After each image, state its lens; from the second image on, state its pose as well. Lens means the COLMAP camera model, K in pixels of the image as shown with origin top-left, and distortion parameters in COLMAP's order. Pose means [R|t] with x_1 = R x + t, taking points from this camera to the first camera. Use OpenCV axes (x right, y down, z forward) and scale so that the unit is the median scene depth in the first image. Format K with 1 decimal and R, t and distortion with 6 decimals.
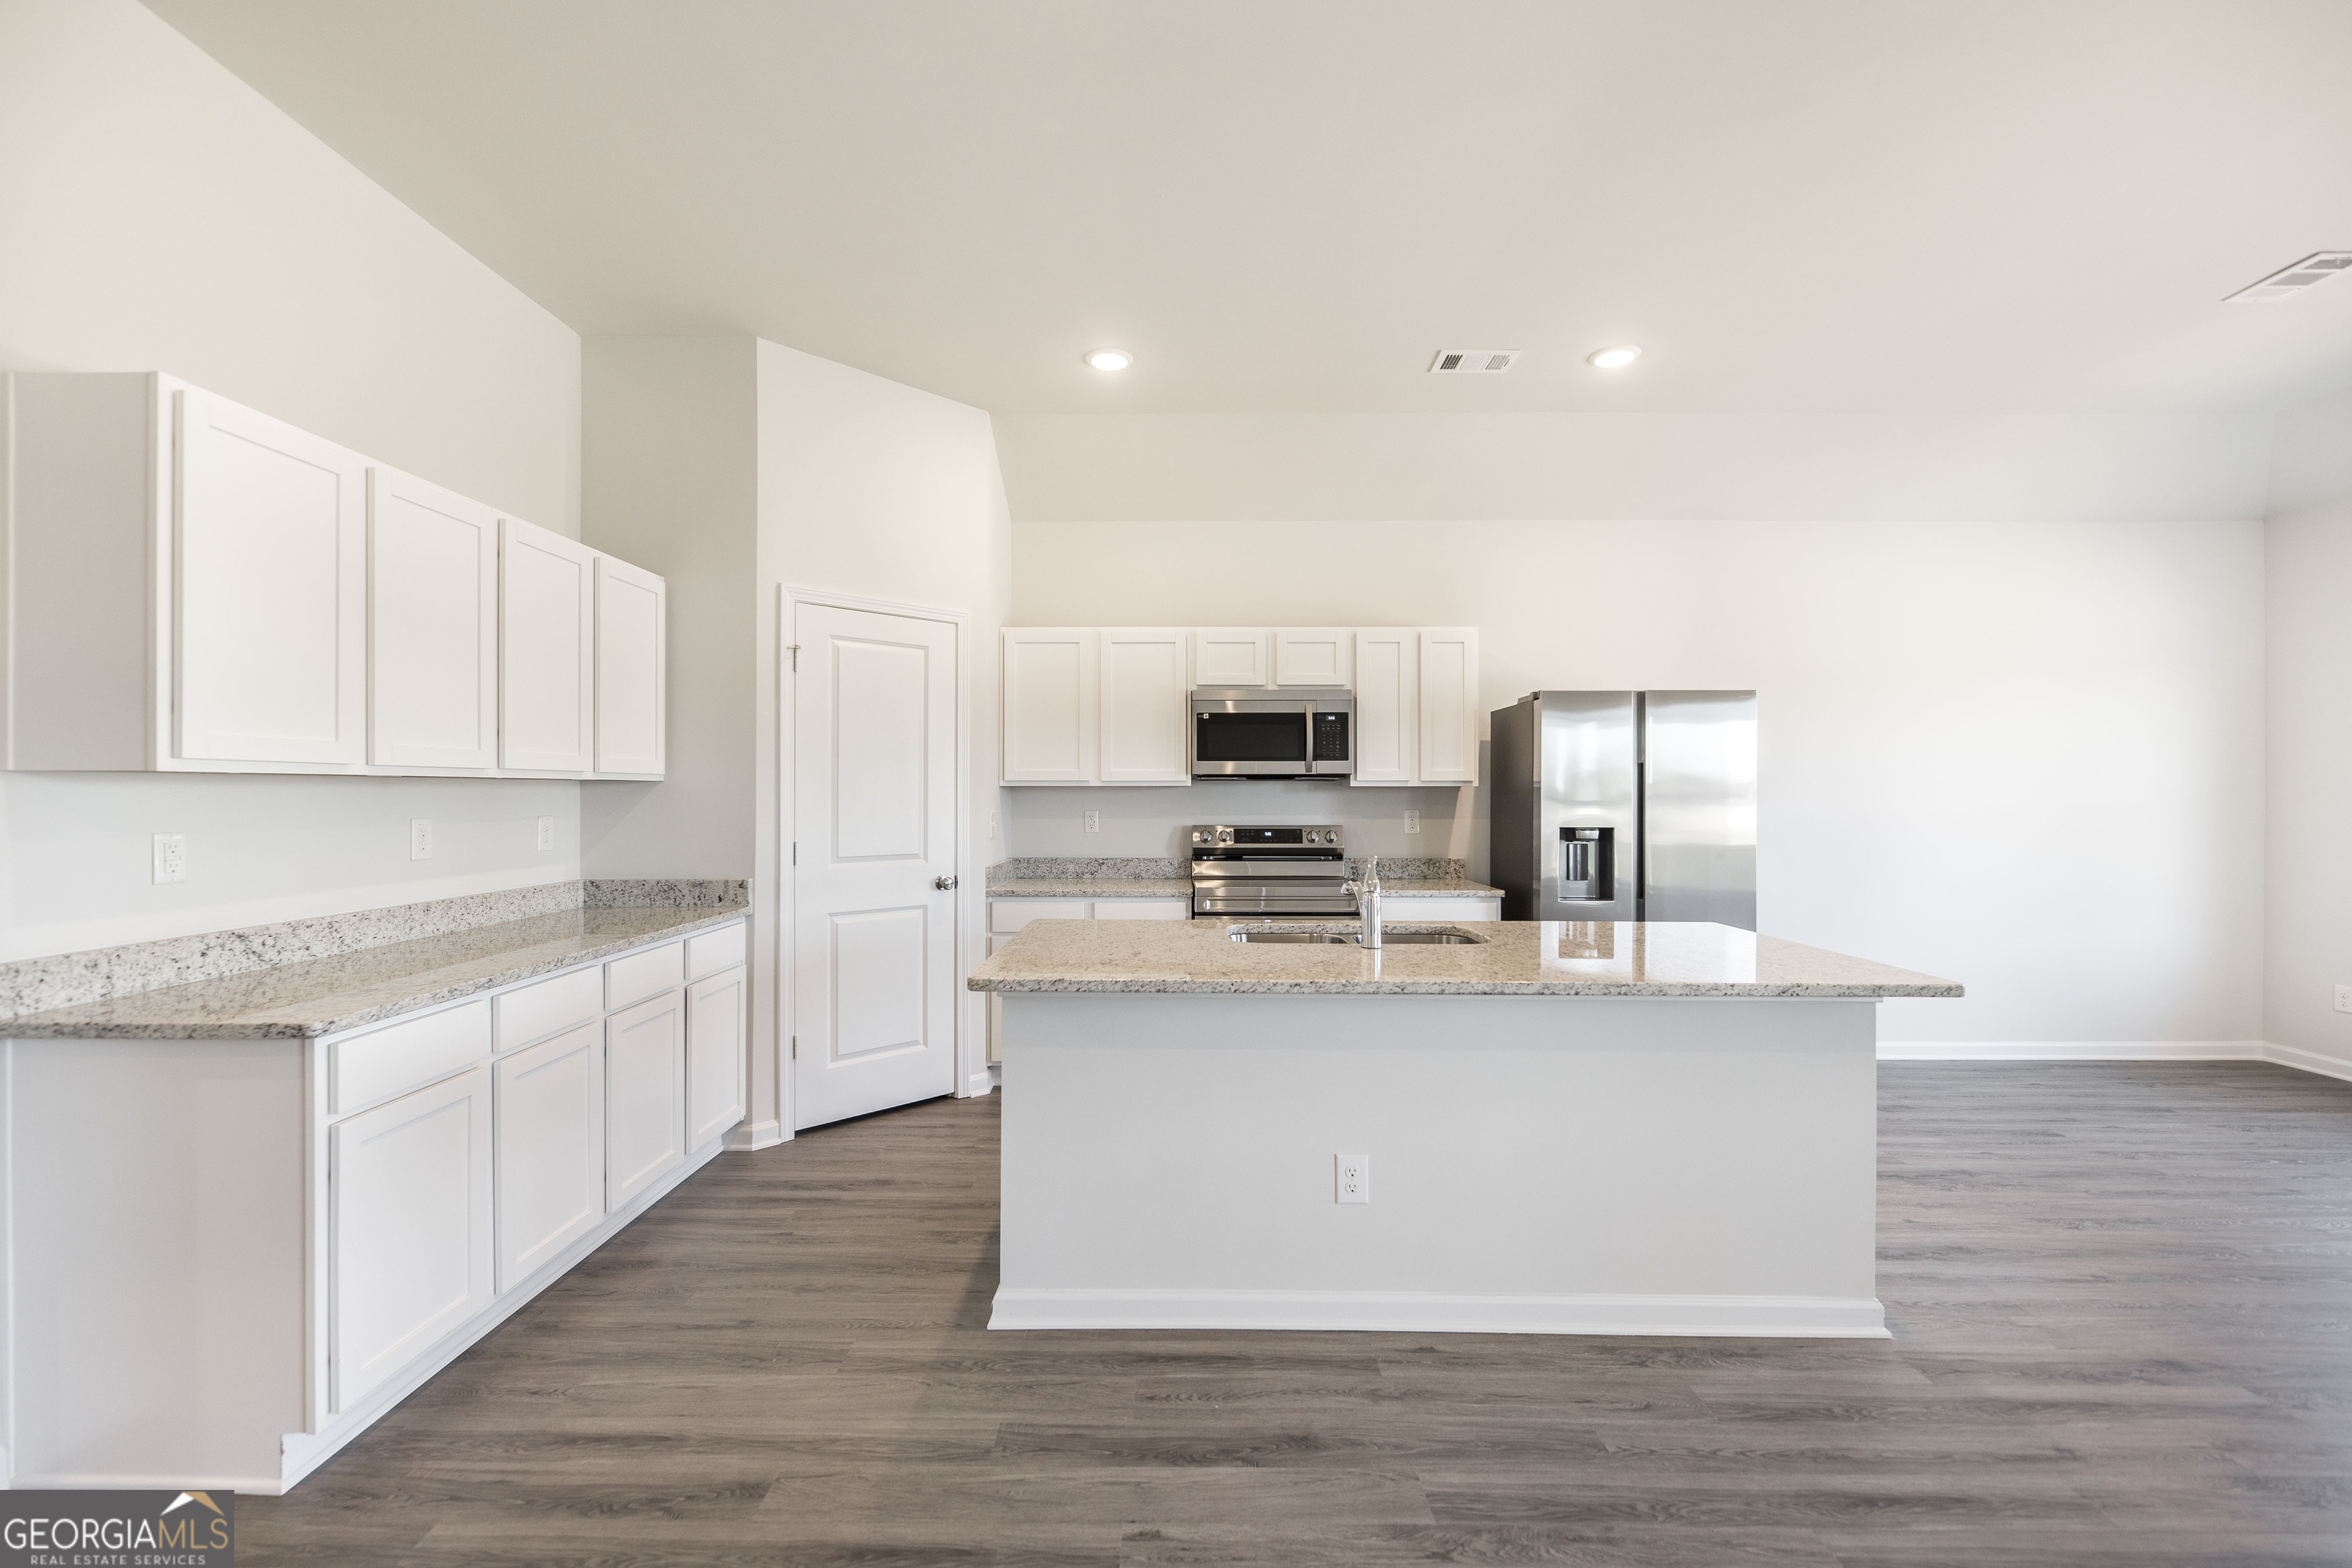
lens RADIAL K [[1014.2, 0, 1163.6], [0, 1014.2, 785.7], [0, 0, 1]] dist [-0.000689, 0.000026]
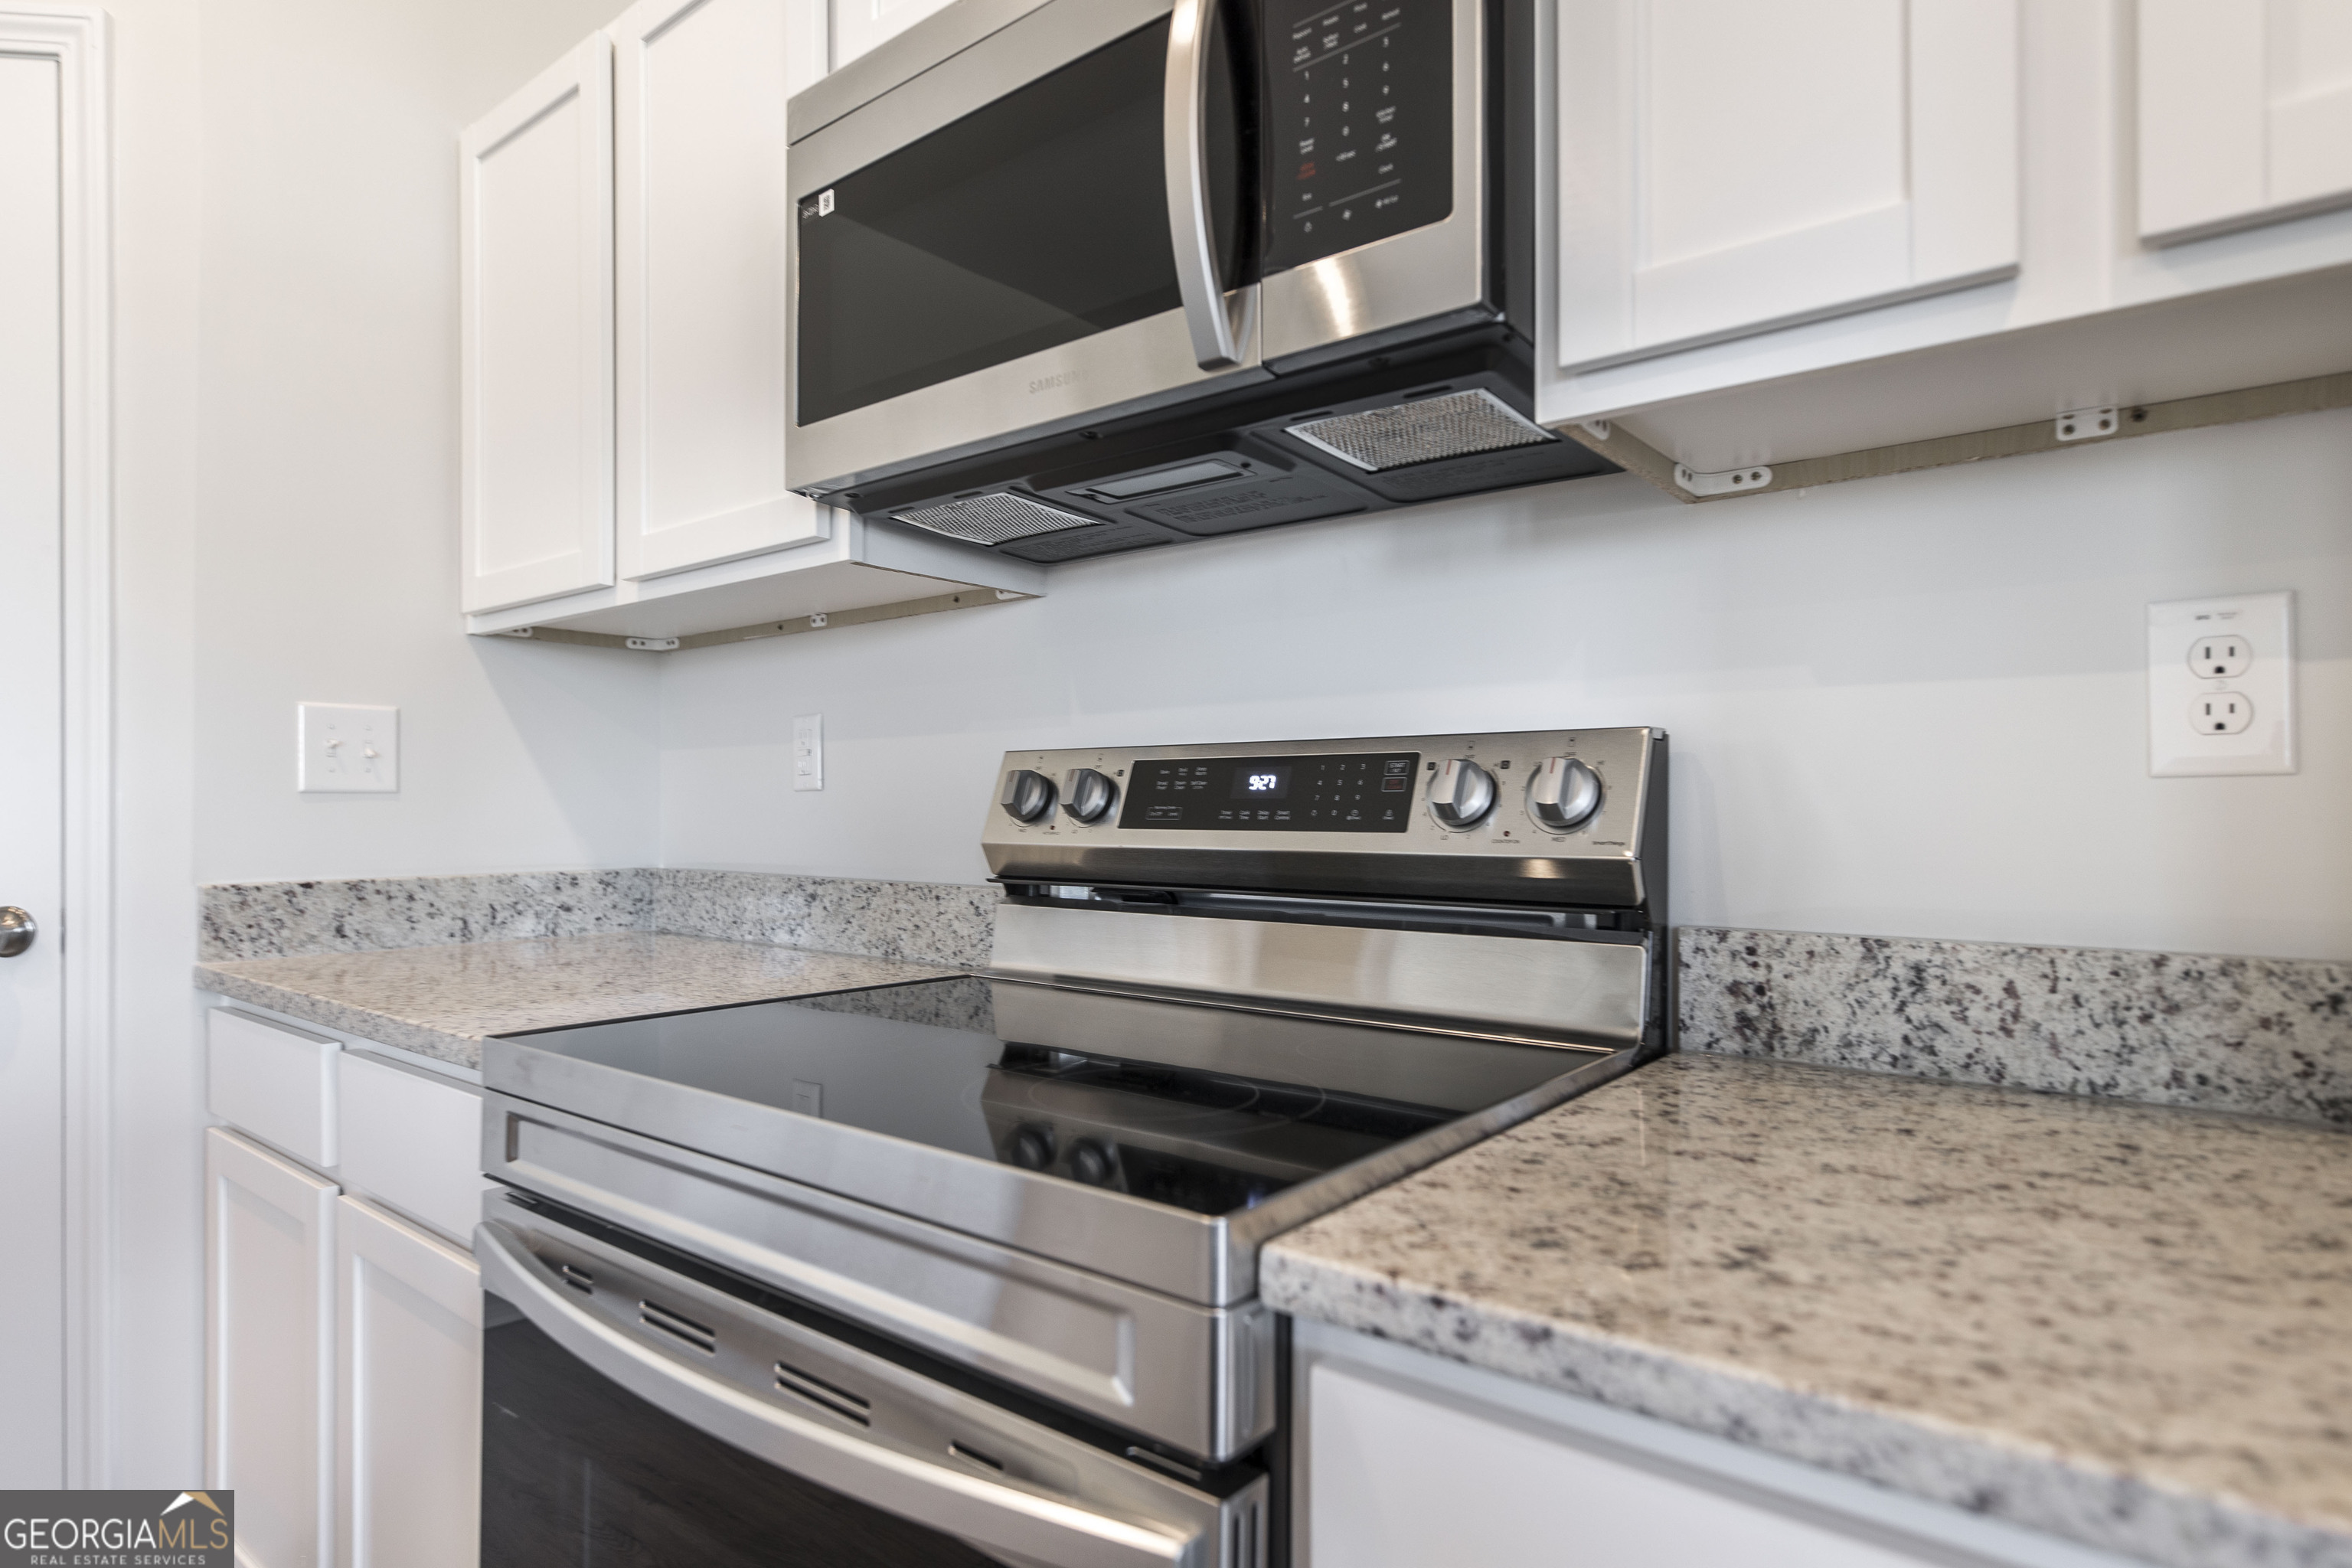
lens RADIAL K [[1276.0, 0, 1174.8], [0, 1276.0, 801.0], [0, 0, 1]] dist [0.005255, 0.000464]
pose [[0.782185, -0.005318, -0.623024, 0.261094], [0.004729, 0.999985, -0.002598, 0.054760], [0.623029, -0.000914, 0.782198, 0.841578]]
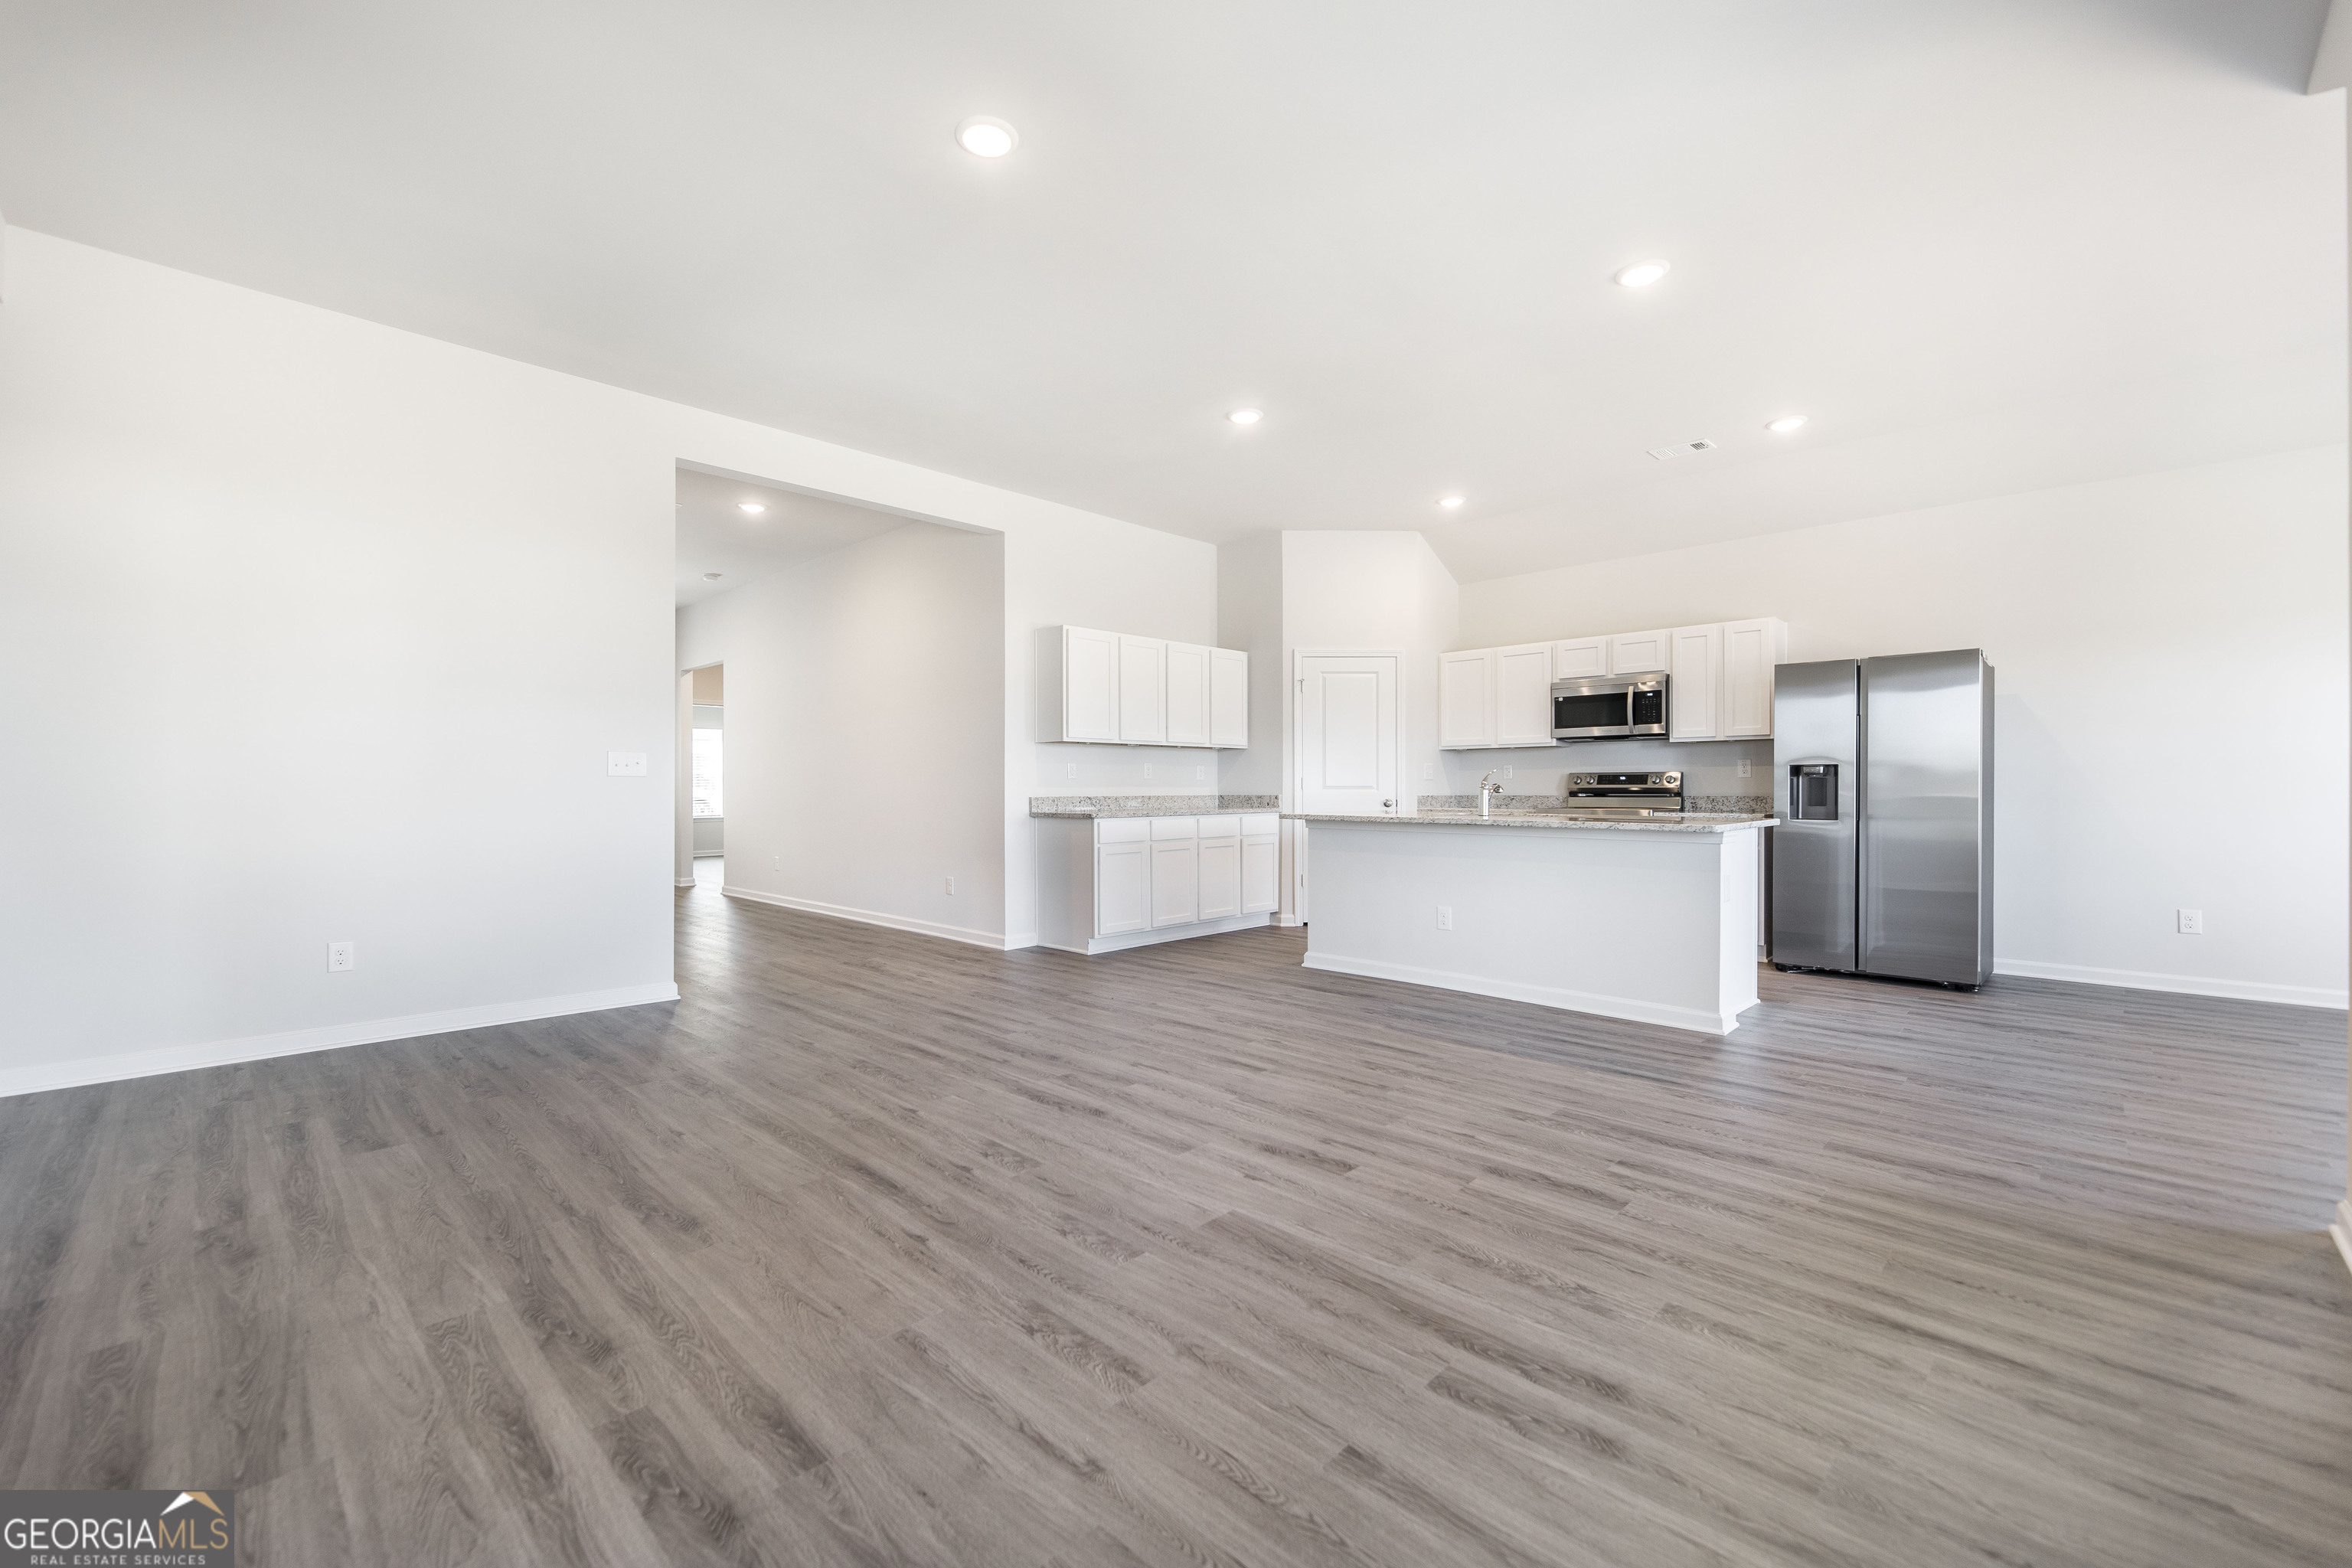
lens RADIAL K [[950.9, 0, 1150.8], [0, 950.9, 775.7], [0, 0, 1]] dist [-0.000019, 0.000264]
pose [[0.709386, -0.011902, -0.704719, 0.610959], [0.006734, 0.999926, -0.010110, 0.056483], [0.704788, 0.002426, 0.709414, -0.442361]]
